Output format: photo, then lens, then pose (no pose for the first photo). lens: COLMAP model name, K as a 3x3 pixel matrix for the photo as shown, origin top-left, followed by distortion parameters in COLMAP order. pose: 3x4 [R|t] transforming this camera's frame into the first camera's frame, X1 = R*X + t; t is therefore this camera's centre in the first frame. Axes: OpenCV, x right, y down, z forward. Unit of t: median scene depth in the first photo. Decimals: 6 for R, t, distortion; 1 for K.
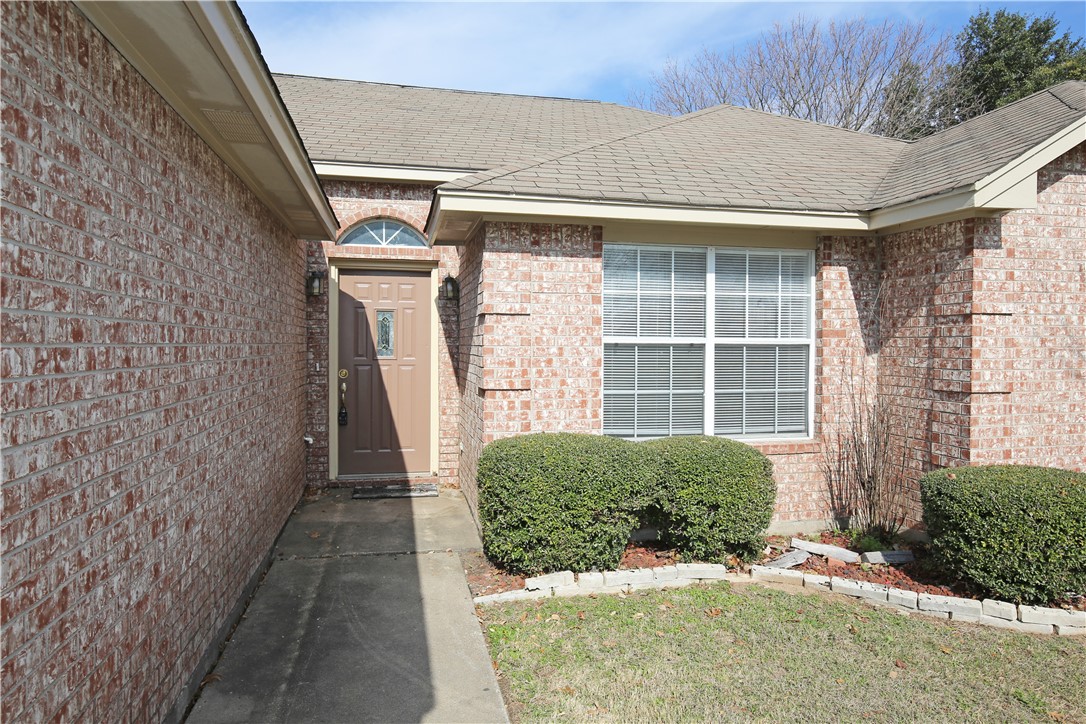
lens RADIAL K [[677.9, 0, 543.0], [0, 677.9, 362.0], [0, 0, 1]] dist [0.000439, 0.000034]
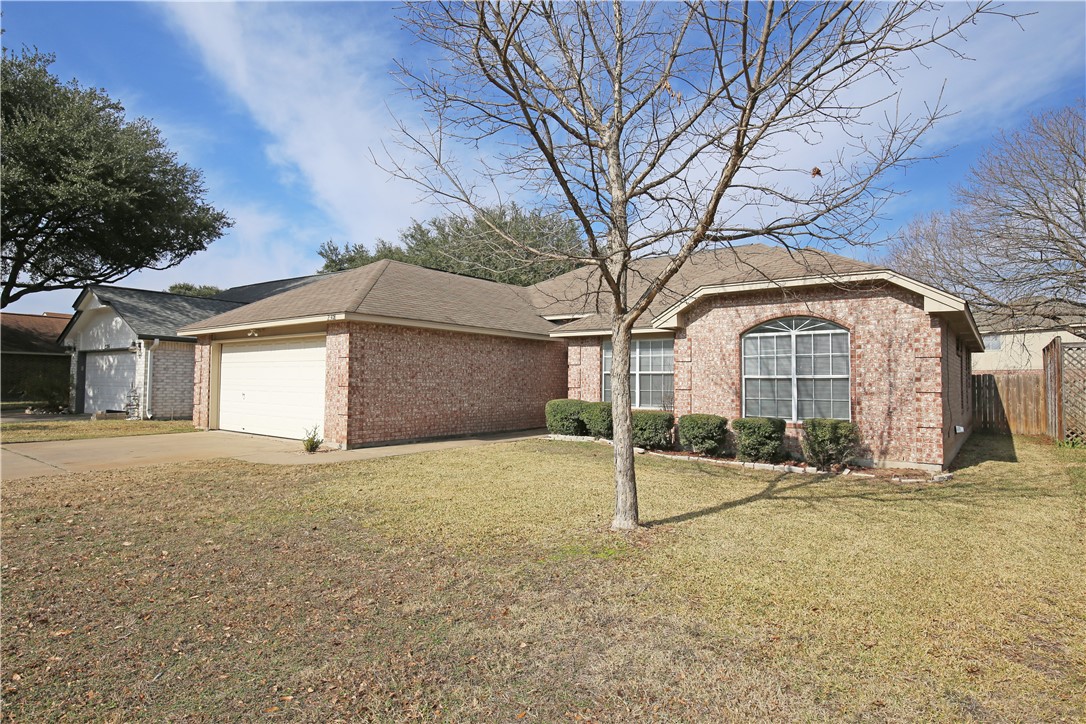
lens RADIAL K [[597.3, 0, 543.0], [0, 597.3, 362.0], [0, 0, 1]] dist [0.000046, -0.000005]
pose [[0.646183, -0.023785, -0.762812, 2.061316], [-0.022028, 0.998517, -0.049794, 0.063681], [0.762864, 0.048979, 0.644701, -0.993255]]
